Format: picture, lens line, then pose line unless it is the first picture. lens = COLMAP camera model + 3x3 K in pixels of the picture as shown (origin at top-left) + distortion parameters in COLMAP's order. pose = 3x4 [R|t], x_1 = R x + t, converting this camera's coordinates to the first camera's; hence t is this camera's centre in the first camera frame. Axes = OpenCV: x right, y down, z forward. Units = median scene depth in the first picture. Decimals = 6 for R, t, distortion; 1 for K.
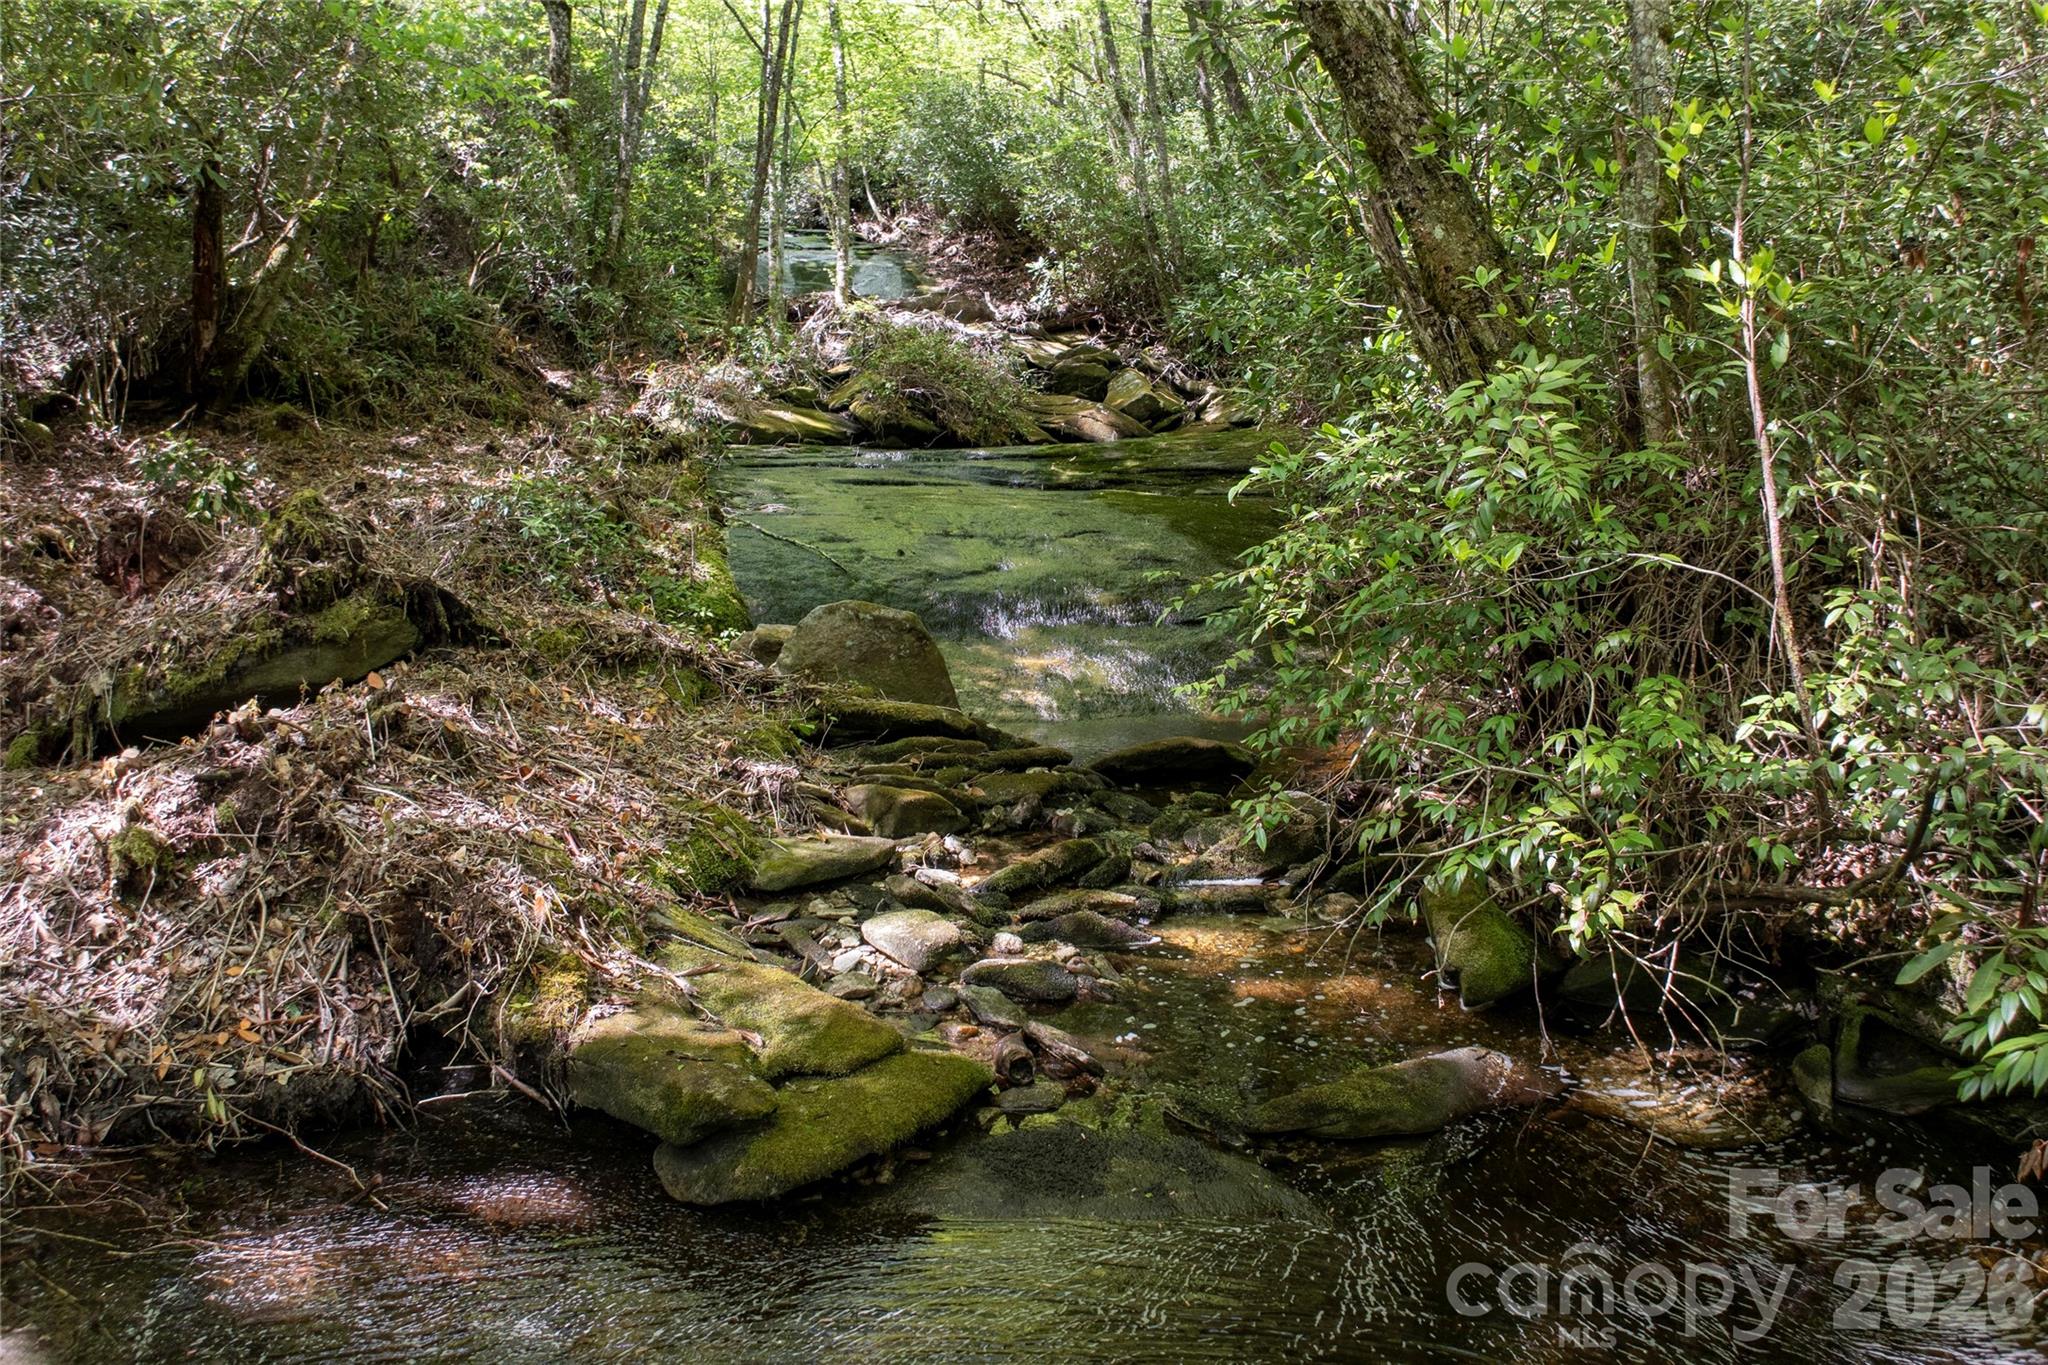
lens RADIAL K [[1294.7, 0, 1028.2], [0, 1294.7, 581.2], [0, 0, 1]] dist [-0.209814, 0.034628]
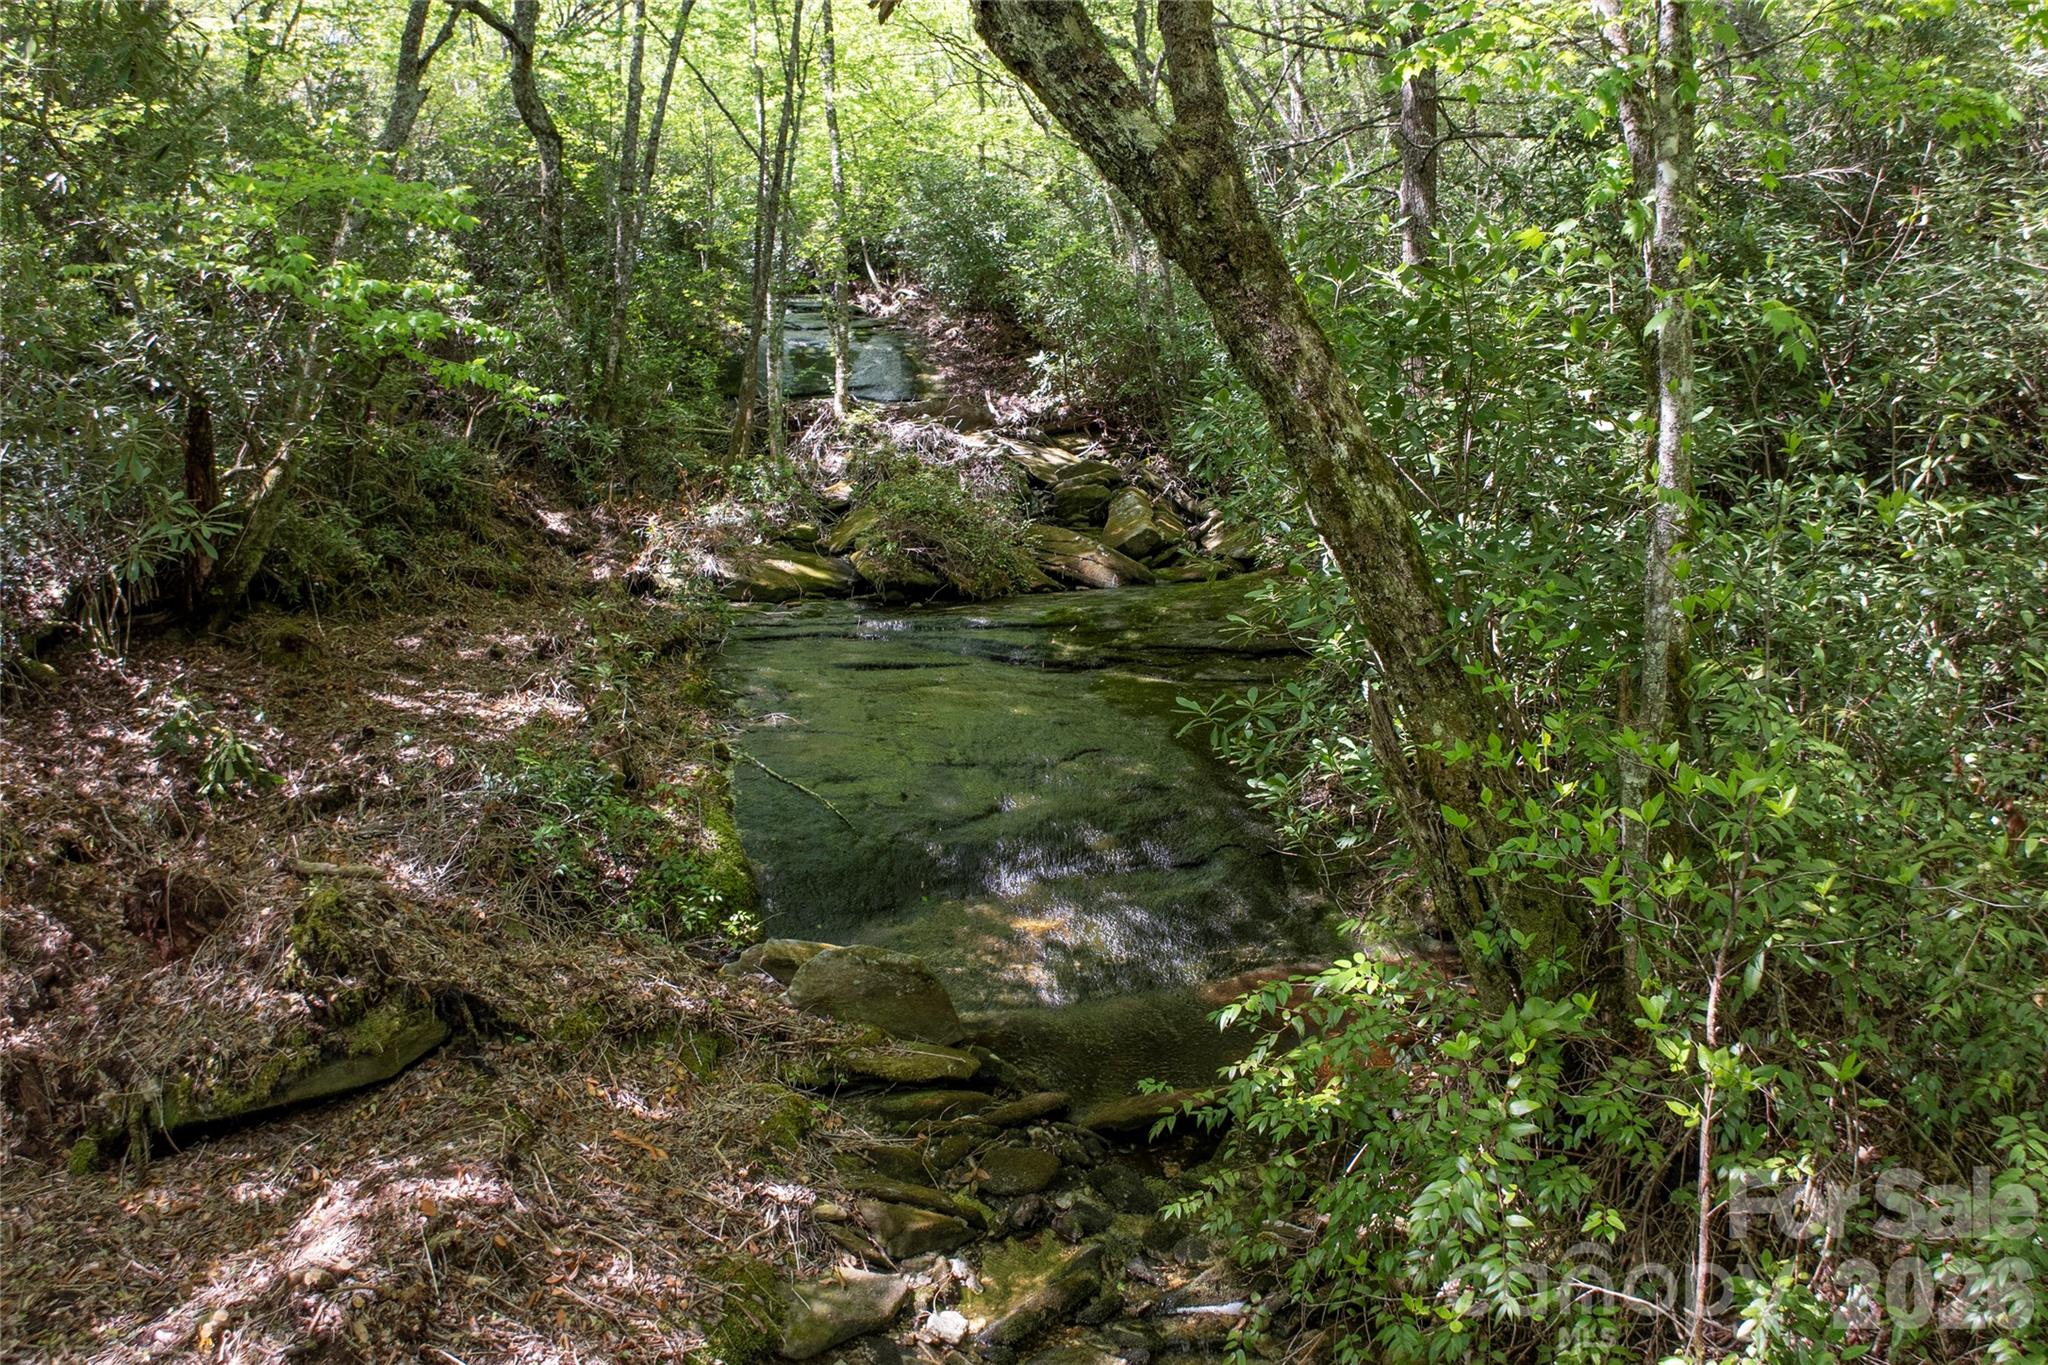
lens RADIAL K [[1294.7, 0, 1028.2], [0, 1294.7, 581.2], [0, 0, 1]] dist [-0.209814, 0.034628]
pose [[0.999998, -0.001796, -0.000662, 0.000083], [0.001806, 0.999873, 0.015817, -0.126362], [0.000633, -0.015818, 0.999875, -0.004449]]
